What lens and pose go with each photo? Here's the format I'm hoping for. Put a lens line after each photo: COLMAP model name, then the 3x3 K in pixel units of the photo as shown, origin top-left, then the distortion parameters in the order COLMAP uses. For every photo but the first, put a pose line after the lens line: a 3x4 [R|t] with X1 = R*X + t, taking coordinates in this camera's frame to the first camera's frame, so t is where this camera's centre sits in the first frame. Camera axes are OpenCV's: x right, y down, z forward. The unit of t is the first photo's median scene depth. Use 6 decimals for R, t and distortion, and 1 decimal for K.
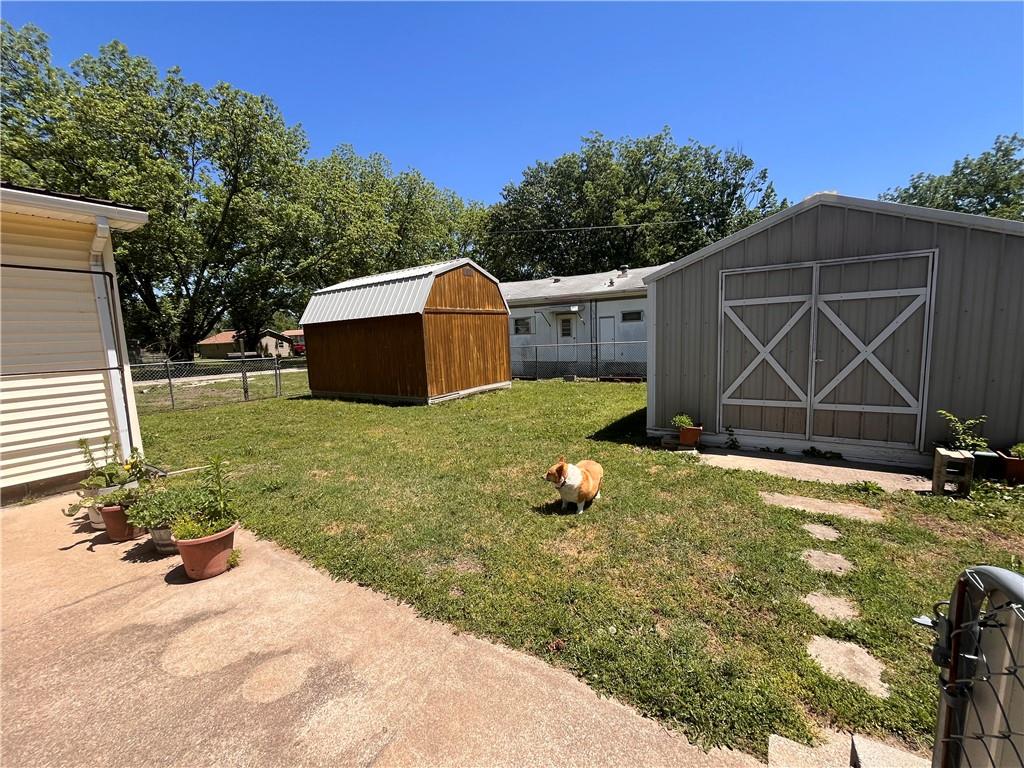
lens RADIAL K [[412.7, 0, 508.2], [0, 412.7, 382.9], [0, 0, 1]] dist [-0.001713, -0.000438]
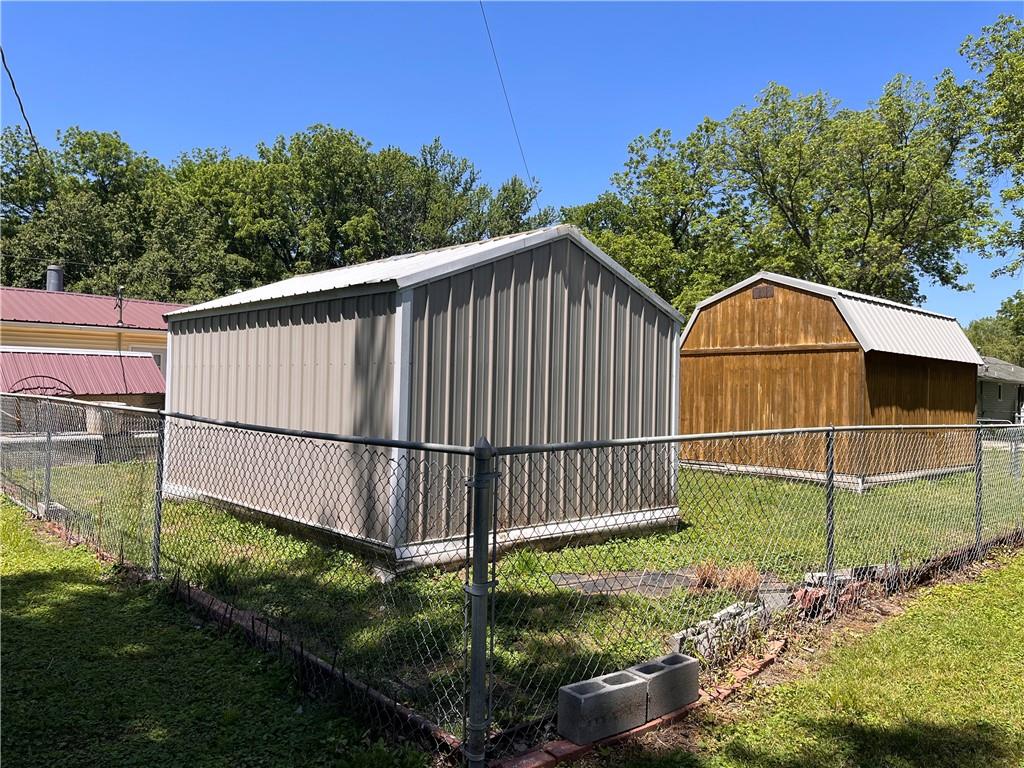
lens RADIAL K [[769.7, 0, 512.0], [0, 769.7, 384.0], [0, 0, 1]] dist [0.048215, -0.004039]
pose [[-0.223387, 0.029420, -0.974286, 1.178772], [-0.125830, 0.990310, 0.058754, -0.138502], [0.966574, 0.135719, -0.217520, 0.872111]]
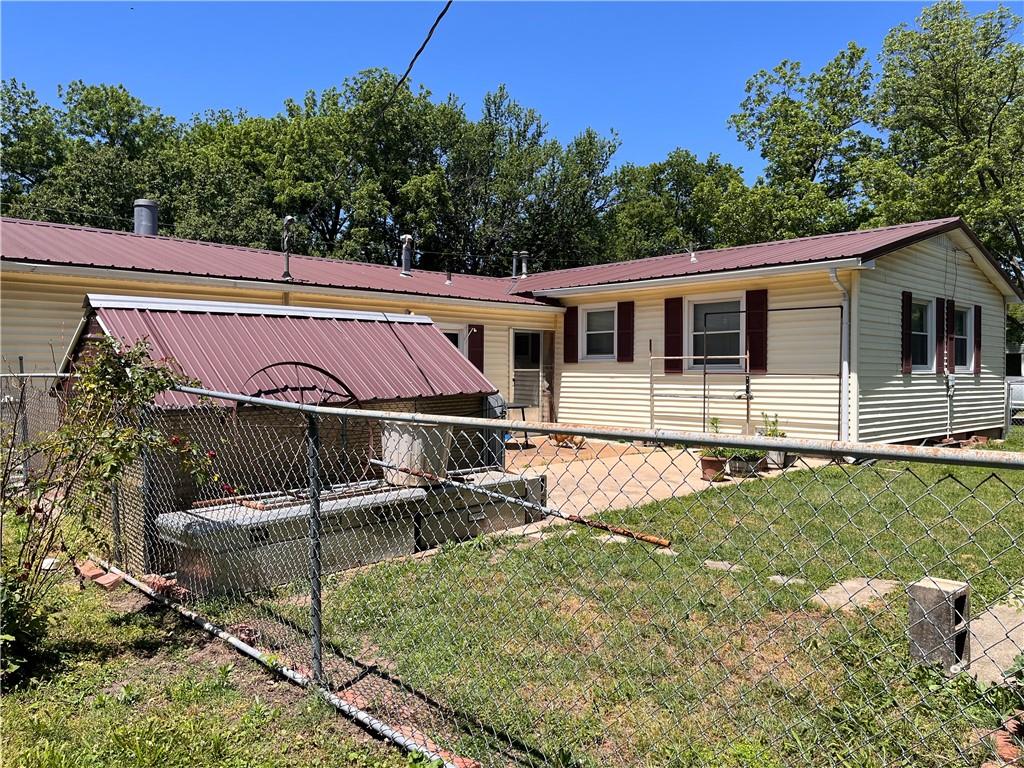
lens RADIAL K [[769.7, 0, 512.0], [0, 769.7, 384.0], [0, 0, 1]] dist [0.048215, -0.004039]
pose [[-0.206417, 0.055225, -0.976904, 0.672412], [-0.107688, 0.991059, 0.078779, -0.034309], [0.972520, 0.121462, -0.198624, 0.175841]]
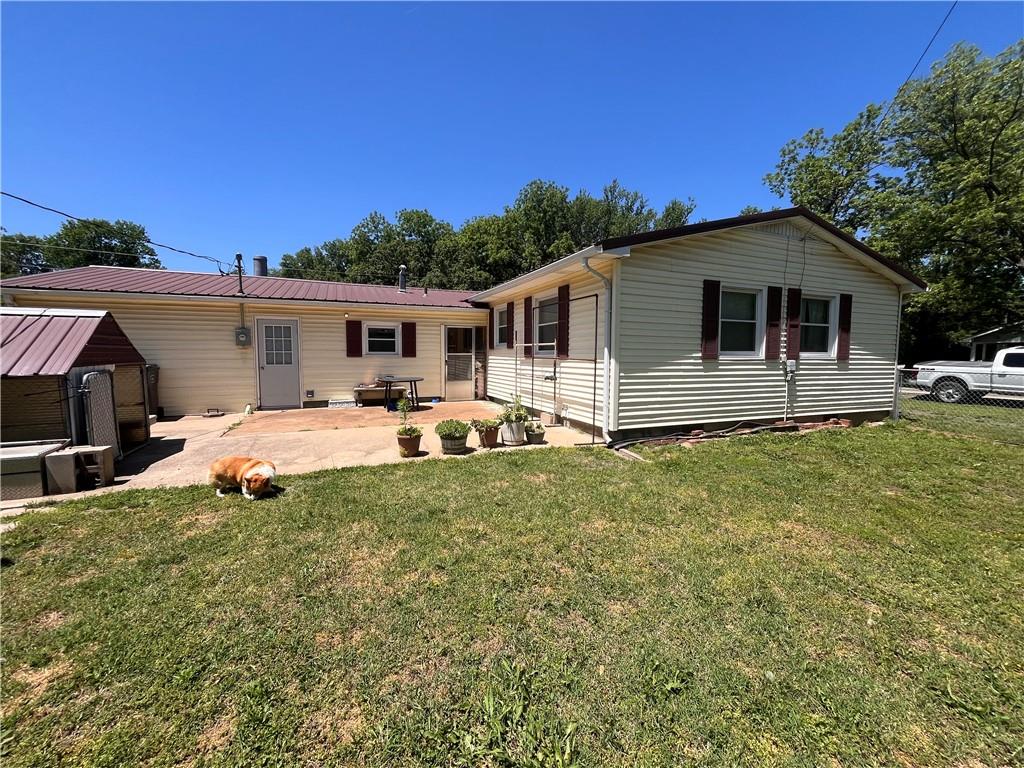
lens RADIAL K [[412.7, 0, 508.2], [0, 412.7, 382.9], [0, 0, 1]] dist [-0.001713, -0.000438]
pose [[-0.552375, 0.094922, -0.828173, 0.156075], [-0.081643, 0.982559, 0.167071, -0.065696], [0.829588, 0.159901, -0.534992, 0.581999]]
